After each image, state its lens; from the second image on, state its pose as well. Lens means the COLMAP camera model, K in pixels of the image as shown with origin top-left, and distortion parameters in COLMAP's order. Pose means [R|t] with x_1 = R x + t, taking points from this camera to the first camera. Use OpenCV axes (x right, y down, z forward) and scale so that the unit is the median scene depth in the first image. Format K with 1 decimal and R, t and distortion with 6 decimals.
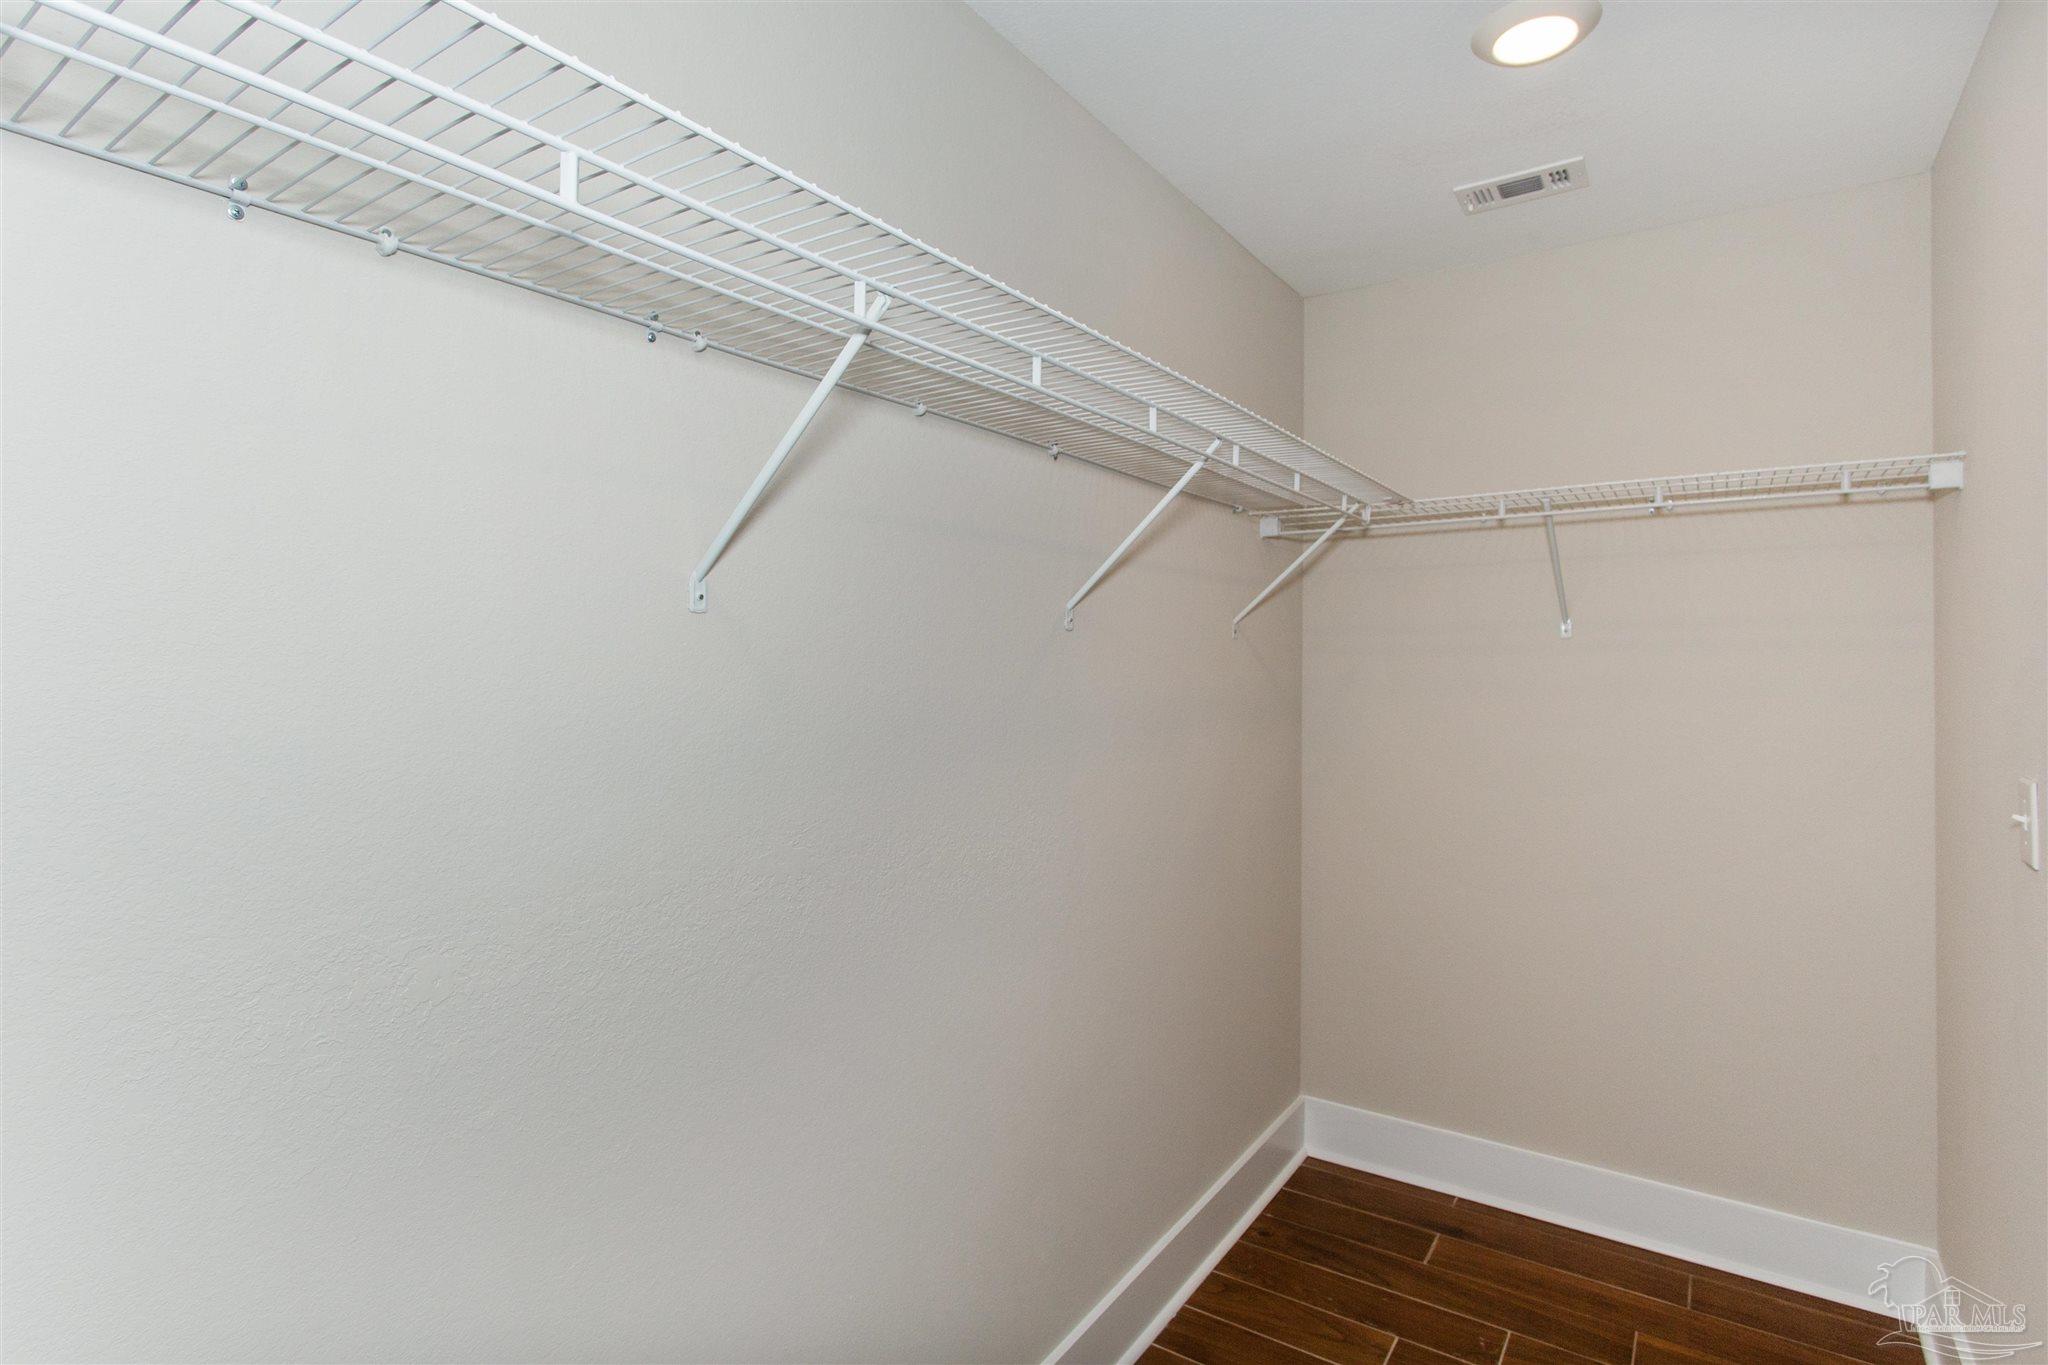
lens RADIAL K [[994.1, 0, 1017.1], [0, 994.1, 681.7], [0, 0, 1]] dist [0.000804, 0.000209]
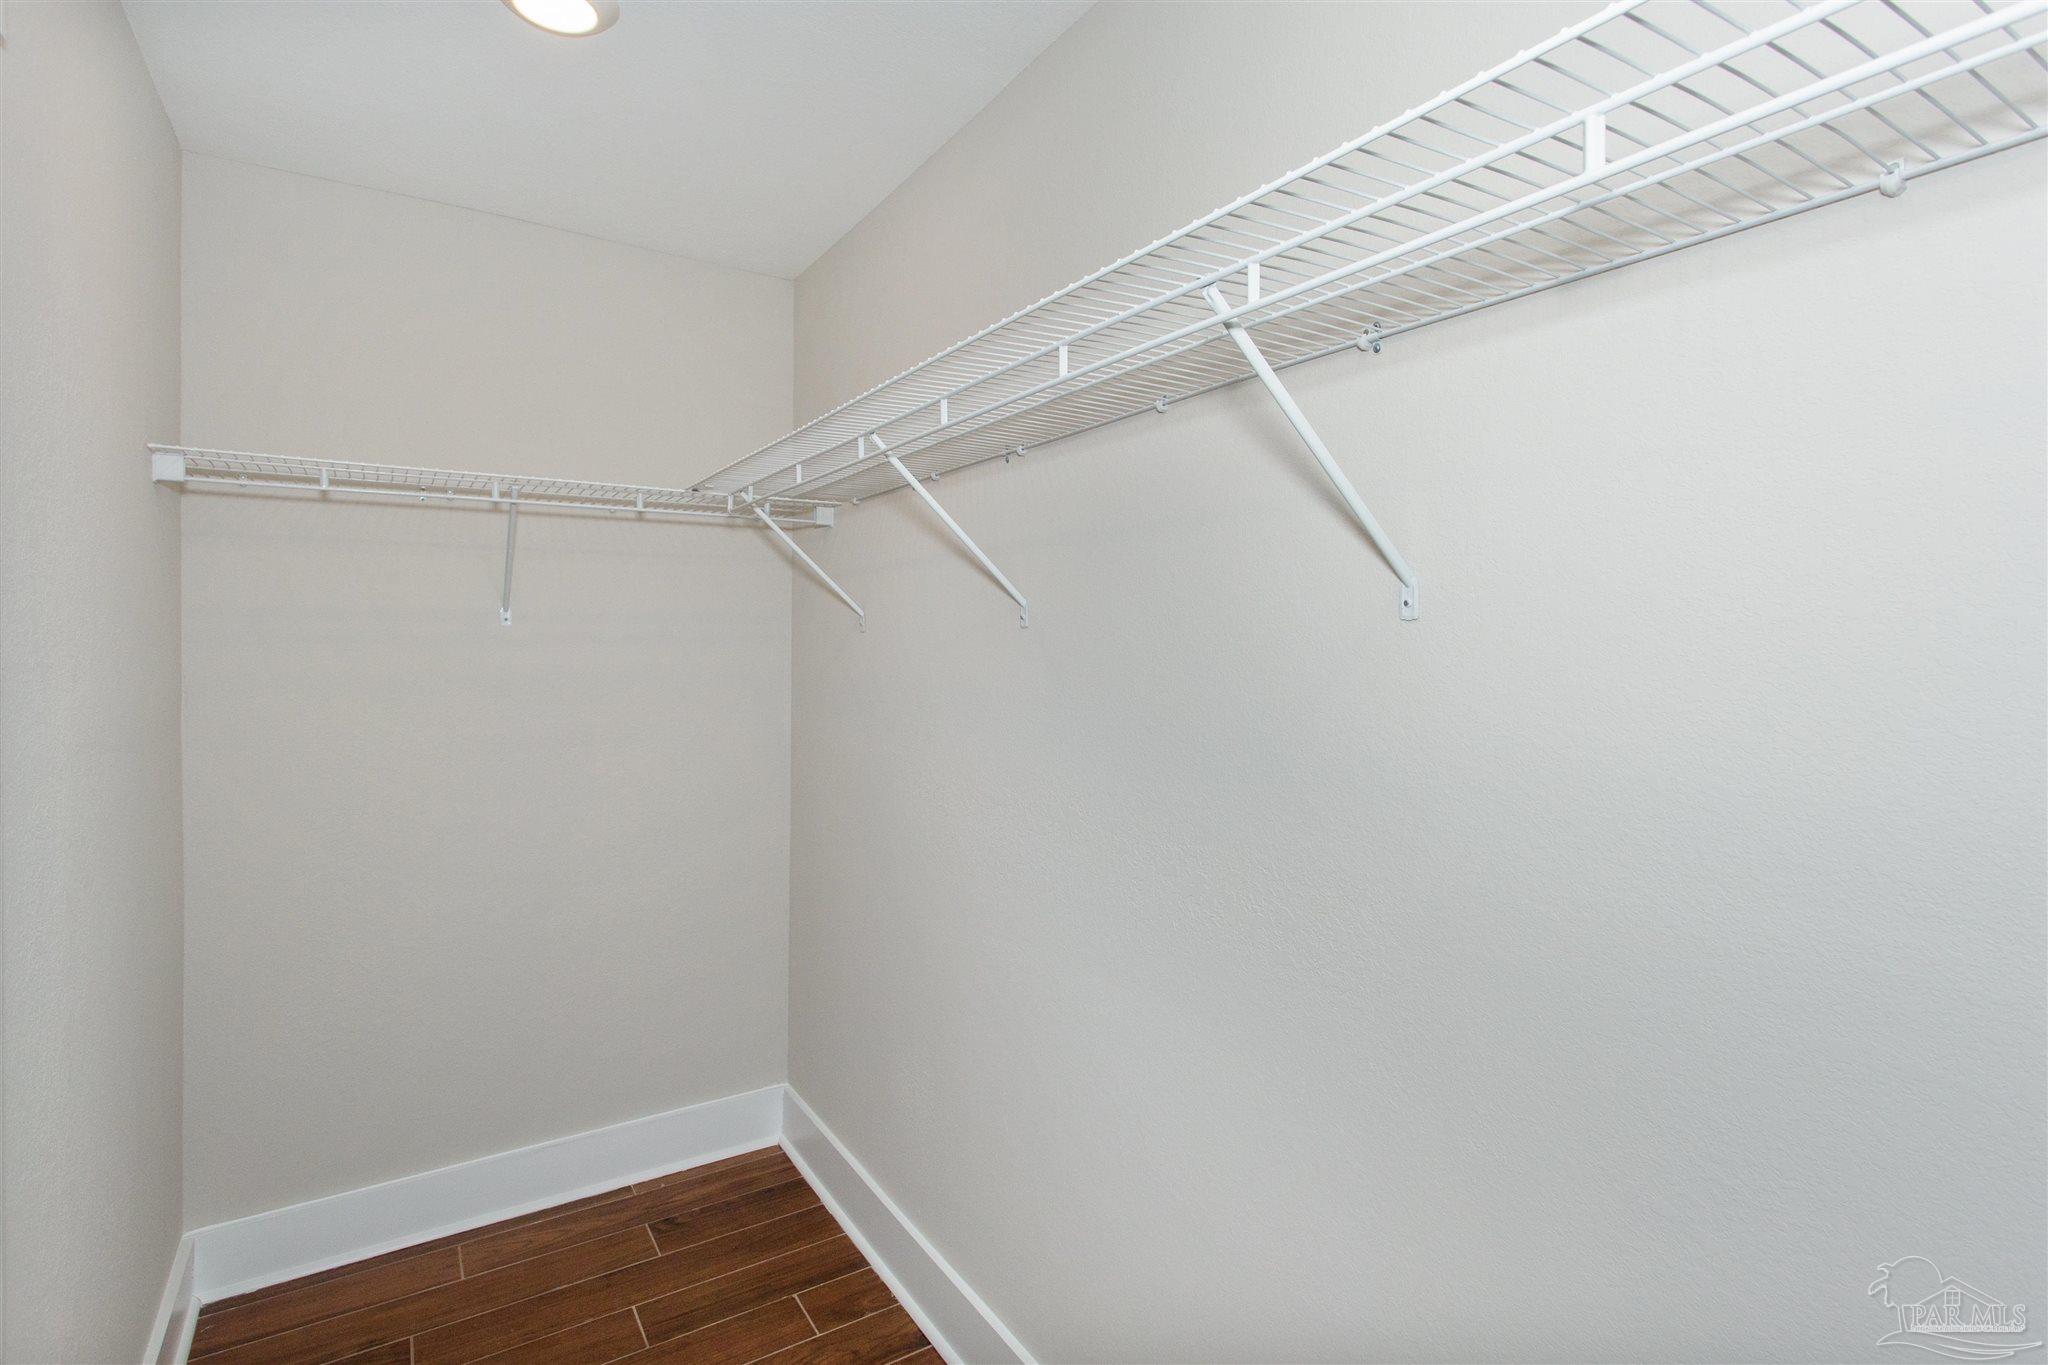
lens RADIAL K [[1020.3, 0, 1024.0], [0, 1020.3, 688.2], [0, 0, 1]] dist [0.004879, 0.000860]
pose [[0.391144, -0.037417, 0.919569, -0.161932], [0.023367, 0.999255, 0.030720, -0.003353], [-0.920033, 0.009472, 0.391727, 0.113698]]
